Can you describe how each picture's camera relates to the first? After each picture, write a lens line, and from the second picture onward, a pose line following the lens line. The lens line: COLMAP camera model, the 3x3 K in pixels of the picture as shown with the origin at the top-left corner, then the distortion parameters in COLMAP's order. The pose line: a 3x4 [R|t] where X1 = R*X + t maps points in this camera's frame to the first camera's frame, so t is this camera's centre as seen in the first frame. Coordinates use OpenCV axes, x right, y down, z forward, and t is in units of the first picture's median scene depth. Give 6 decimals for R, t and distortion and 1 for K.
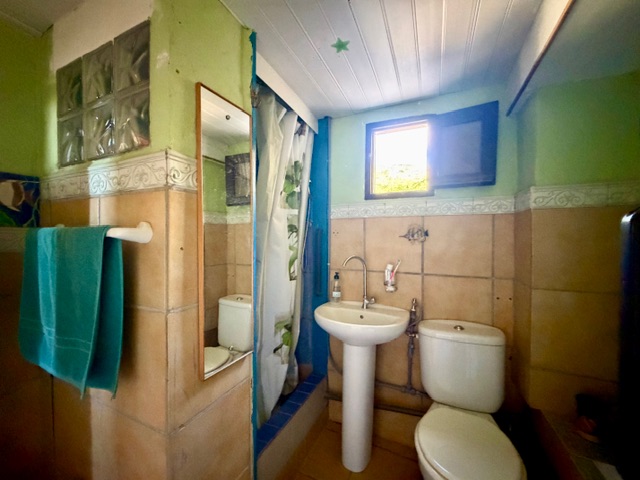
lens RADIAL K [[254.2, 0, 320.1], [0, 254.2, 238.5], [0, 0, 1]] dist [-0.000202, 0.000917]
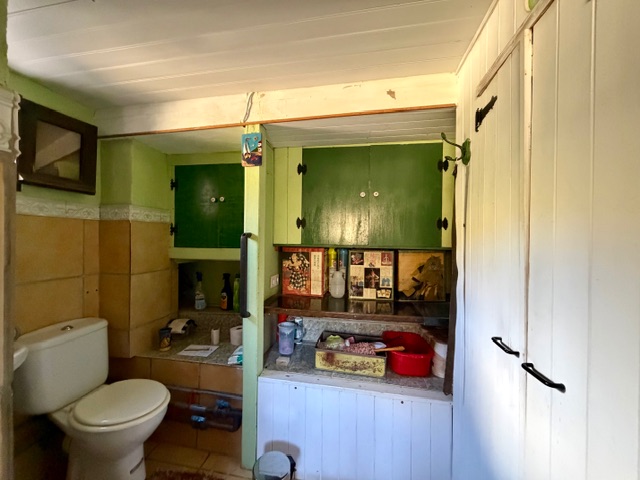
lens RADIAL K [[254.2, 0, 319.9], [0, 254.2, 240.8], [0, 0, 1]] dist [-0.000202, 0.000917]
pose [[-0.229587, -0.003851, 0.973281, -0.684789], [-0.004383, 0.999986, 0.002923, -0.008472], [-0.973278, -0.003595, -0.229601, 0.241772]]
